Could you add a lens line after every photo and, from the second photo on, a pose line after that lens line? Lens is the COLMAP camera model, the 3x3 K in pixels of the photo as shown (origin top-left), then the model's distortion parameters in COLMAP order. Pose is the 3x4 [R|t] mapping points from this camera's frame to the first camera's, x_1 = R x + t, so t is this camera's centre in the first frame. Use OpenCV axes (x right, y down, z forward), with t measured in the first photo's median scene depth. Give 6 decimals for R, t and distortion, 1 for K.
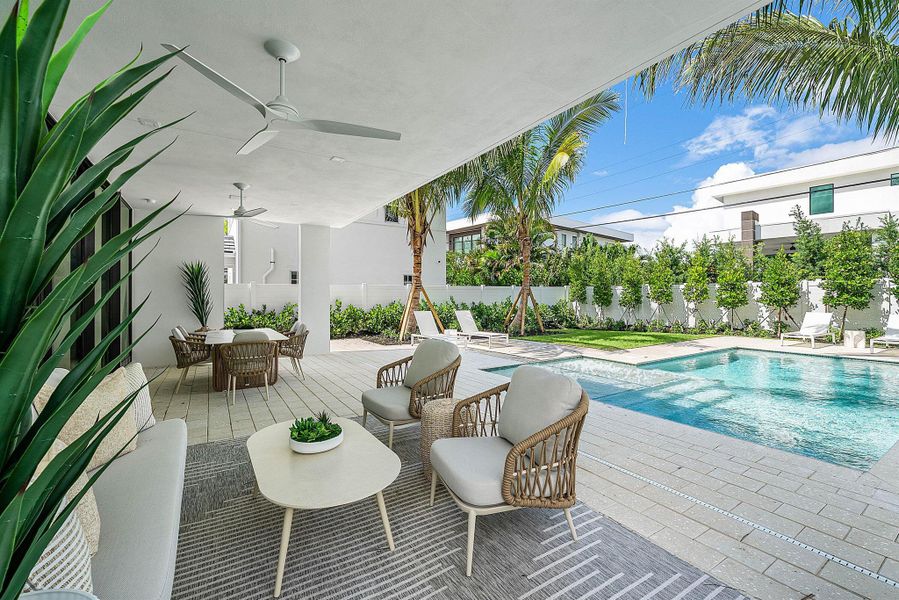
lens RADIAL K [[374.5, 0, 452.4], [0, 374.5, 291.9], [0, 0, 1]] dist [-0.000084, 0.000019]
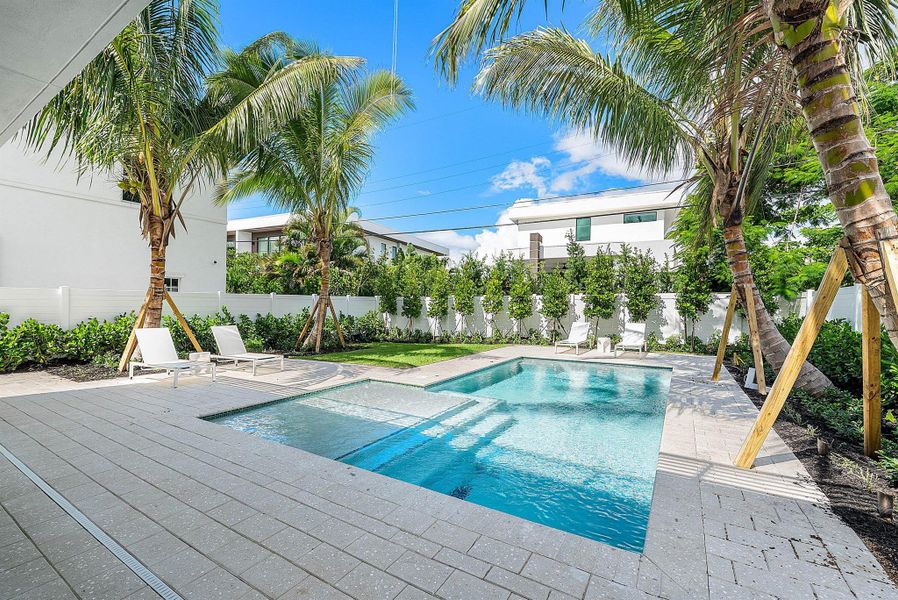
lens RADIAL K [[374.3, 0, 450.4], [0, 374.3, 314.5], [0, 0, 1]] dist [-0.000246, -0.000022]
pose [[0.901446, -0.004424, 0.432869, 0.085532], [-0.009854, 0.999479, 0.030735, -0.000272], [-0.432780, -0.031971, 0.900933, 0.100576]]
